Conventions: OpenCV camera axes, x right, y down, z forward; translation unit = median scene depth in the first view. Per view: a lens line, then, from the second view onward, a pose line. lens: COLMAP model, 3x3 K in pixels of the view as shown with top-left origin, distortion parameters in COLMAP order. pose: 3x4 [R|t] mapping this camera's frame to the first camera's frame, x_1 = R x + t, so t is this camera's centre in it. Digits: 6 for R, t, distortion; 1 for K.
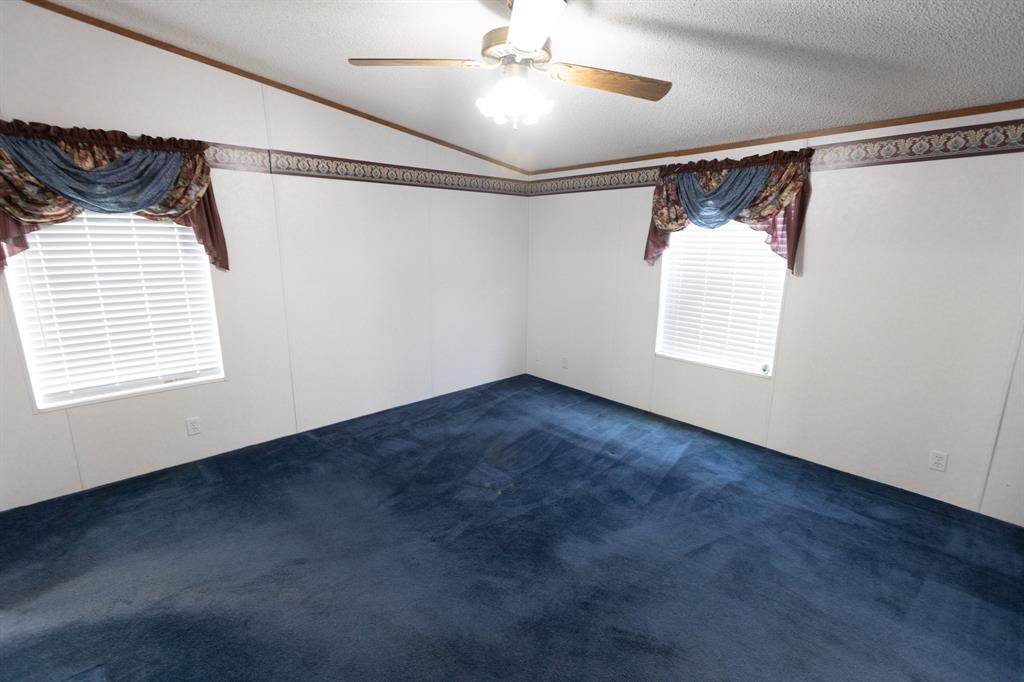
lens RADIAL K [[464.1, 0, 512.0], [0, 464.1, 341.0], [0, 0, 1]] dist [0.001665, -0.000449]
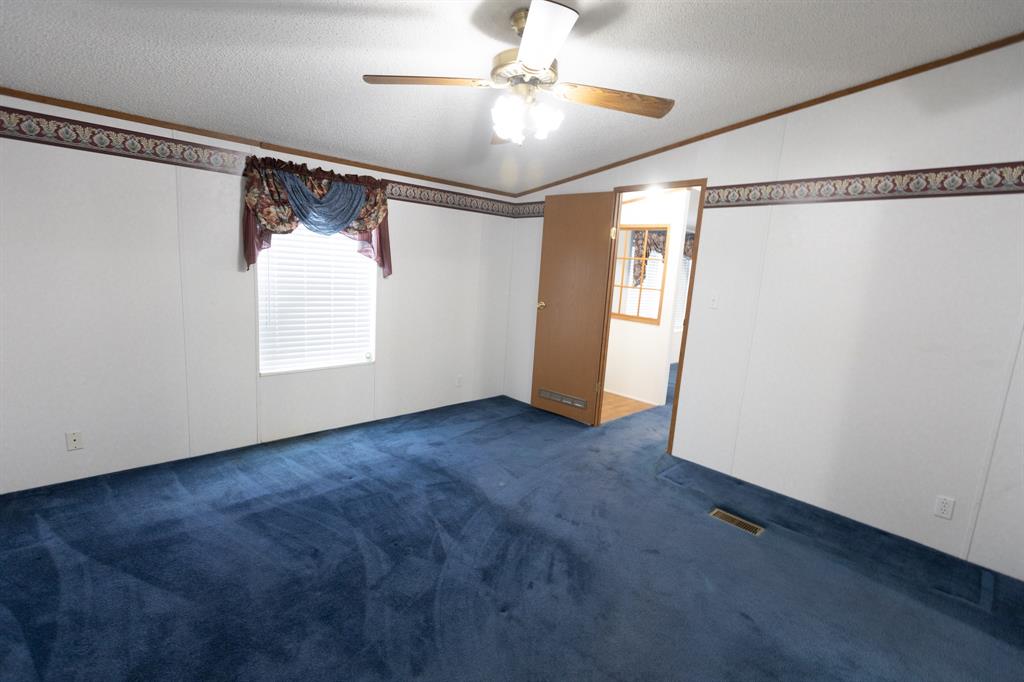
lens RADIAL K [[464.1, 0, 512.0], [0, 464.1, 341.0], [0, 0, 1]] dist [0.001665, -0.000449]
pose [[-0.022642, -0.166705, 0.985747, -0.614143], [0.156062, 0.973323, 0.168188, -0.118648], [-0.987488, 0.157645, 0.003978, 0.606691]]
